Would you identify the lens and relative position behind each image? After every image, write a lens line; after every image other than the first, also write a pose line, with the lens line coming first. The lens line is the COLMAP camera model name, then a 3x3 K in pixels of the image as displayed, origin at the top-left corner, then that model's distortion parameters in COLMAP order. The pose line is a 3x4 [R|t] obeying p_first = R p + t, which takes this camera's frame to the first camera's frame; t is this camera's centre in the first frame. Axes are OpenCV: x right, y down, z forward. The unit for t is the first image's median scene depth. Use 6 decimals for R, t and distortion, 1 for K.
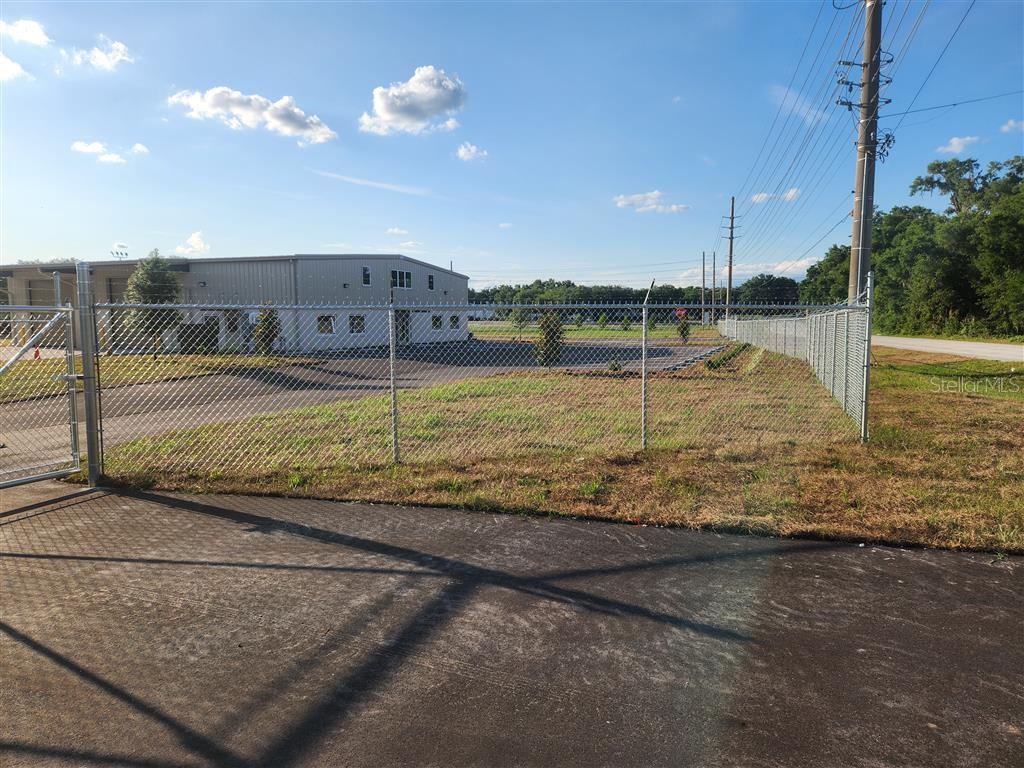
lens RADIAL K [[678.6, 0, 512.7], [0, 678.6, 379.2], [0, 0, 1]] dist [0.066108, -0.057734]
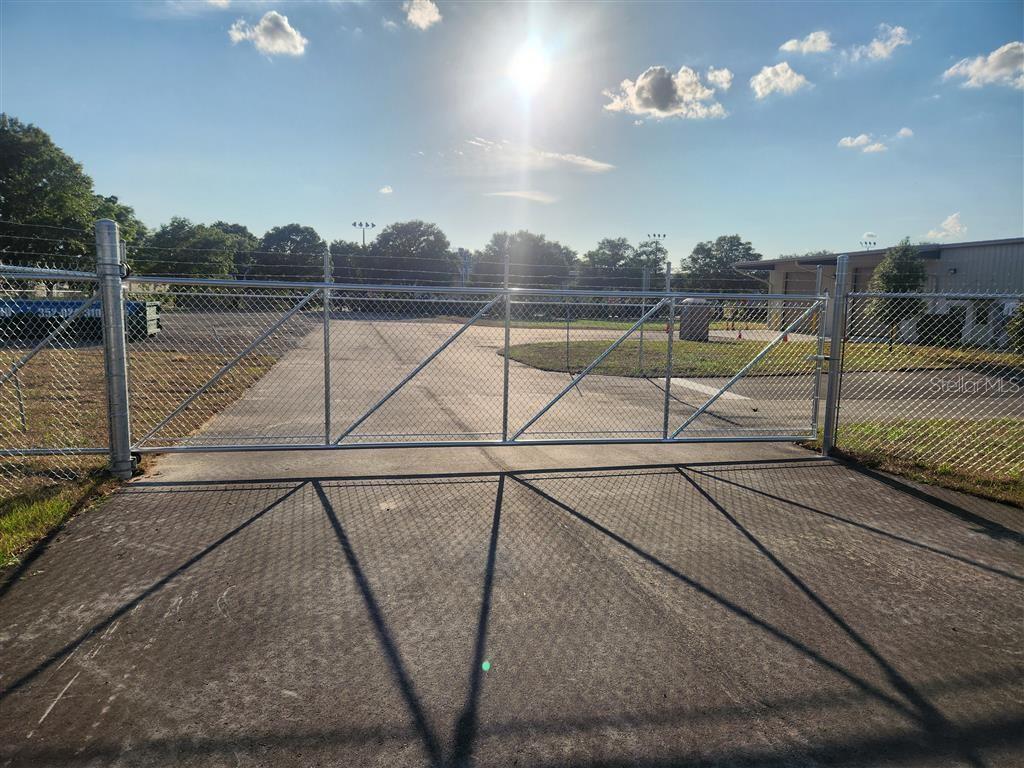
lens RADIAL K [[678.6, 0, 505.3], [0, 678.6, 392.9], [0, 0, 1]] dist [0.066108, -0.057734]
pose [[0.551055, 0.124934, -0.825063, 0.004664], [-0.095539, 0.991673, 0.086353, 0.001416], [0.828981, 0.031240, 0.558403, -0.015780]]
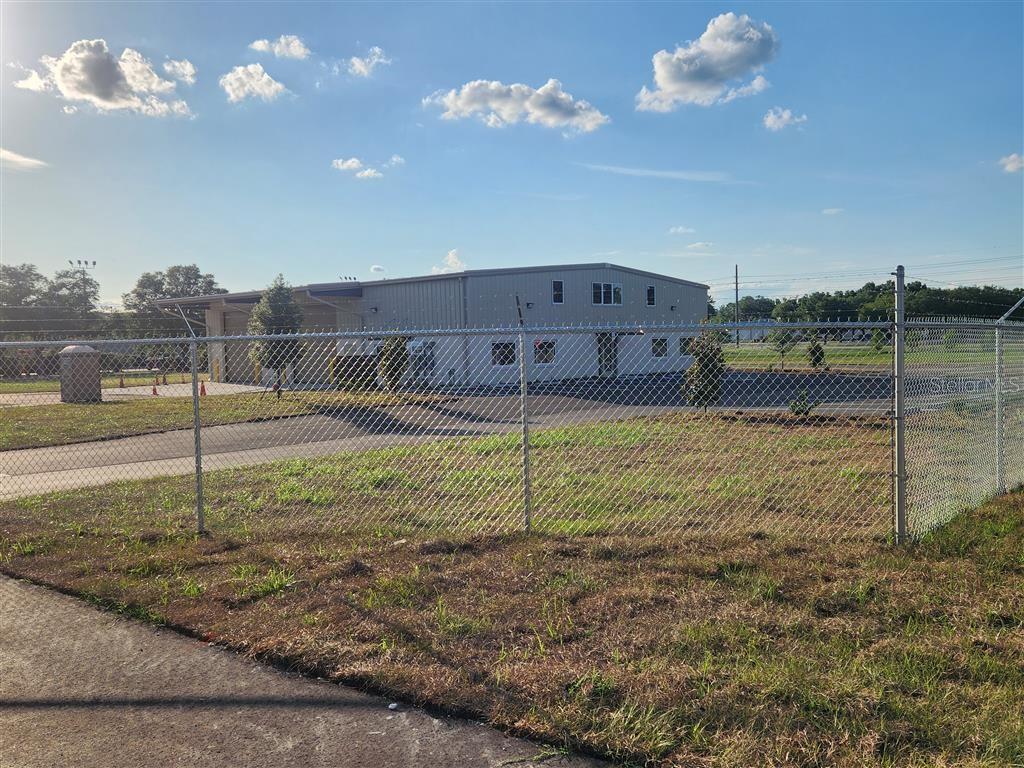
lens RADIAL K [[869.1, 0, 516.2], [0, 869.1, 390.6], [0, 0, 1]] dist [0.046926, -0.000547]
pose [[0.932754, 0.000792, -0.360512, 0.123900], [-0.012355, 0.999480, -0.029772, -0.004145], [0.360301, 0.032224, 0.932279, 0.029062]]
